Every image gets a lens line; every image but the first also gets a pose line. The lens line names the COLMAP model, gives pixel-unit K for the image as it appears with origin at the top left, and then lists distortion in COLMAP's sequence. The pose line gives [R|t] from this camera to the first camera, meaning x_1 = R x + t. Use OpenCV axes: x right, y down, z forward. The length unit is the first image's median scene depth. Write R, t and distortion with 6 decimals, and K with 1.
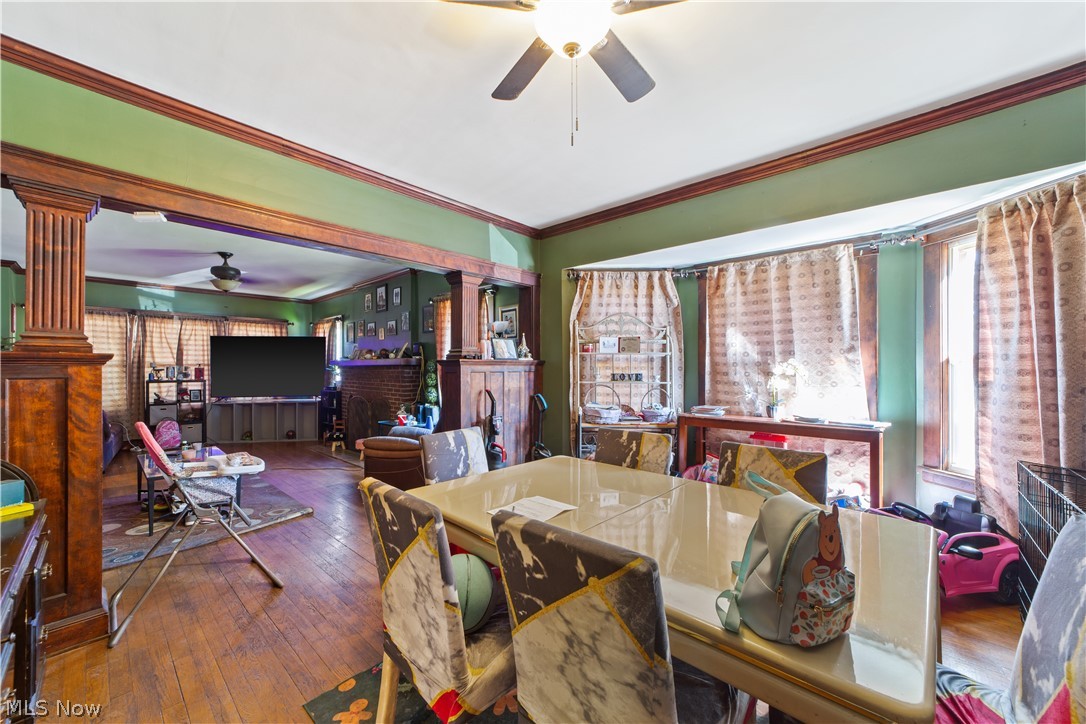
lens RADIAL K [[415.8, 0, 543.0], [0, 415.8, 362.0], [0, 0, 1]] dist [-0.000662, 0.000183]
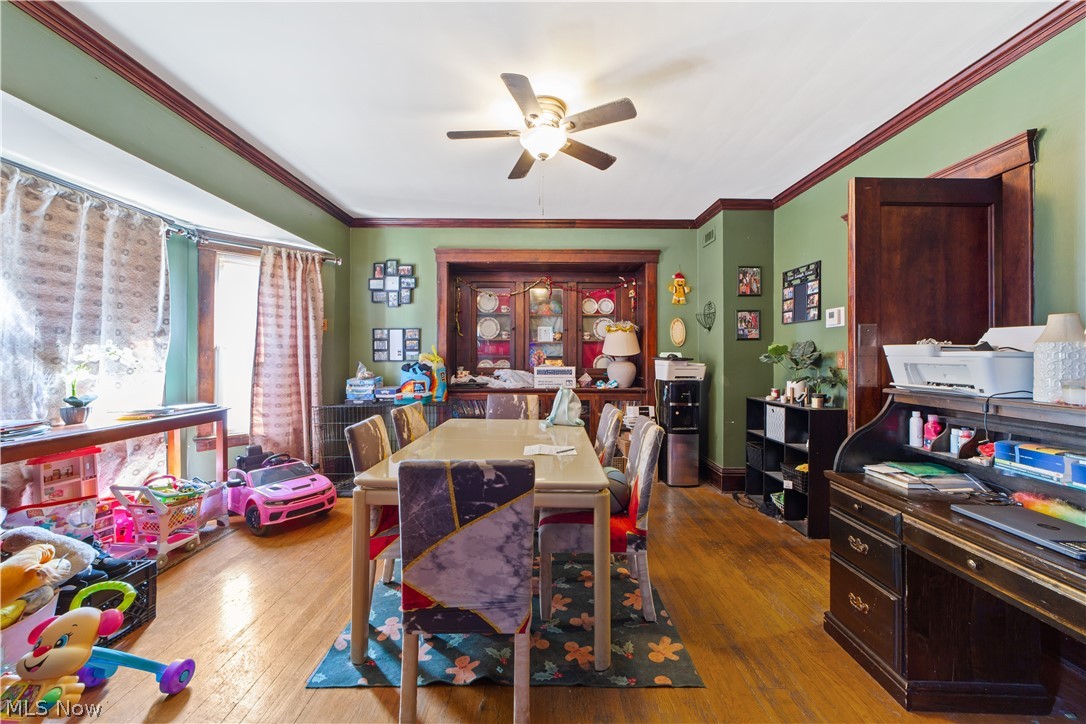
lens RADIAL K [[415.8, 0, 543.0], [0, 415.8, 362.0], [0, 0, 1]] dist [-0.000662, 0.000183]
pose [[-0.667975, -0.010236, 0.744113, -0.540589], [-0.010436, 0.999936, 0.004387, 0.022401], [-0.744110, -0.004835, -0.668039, 0.977709]]
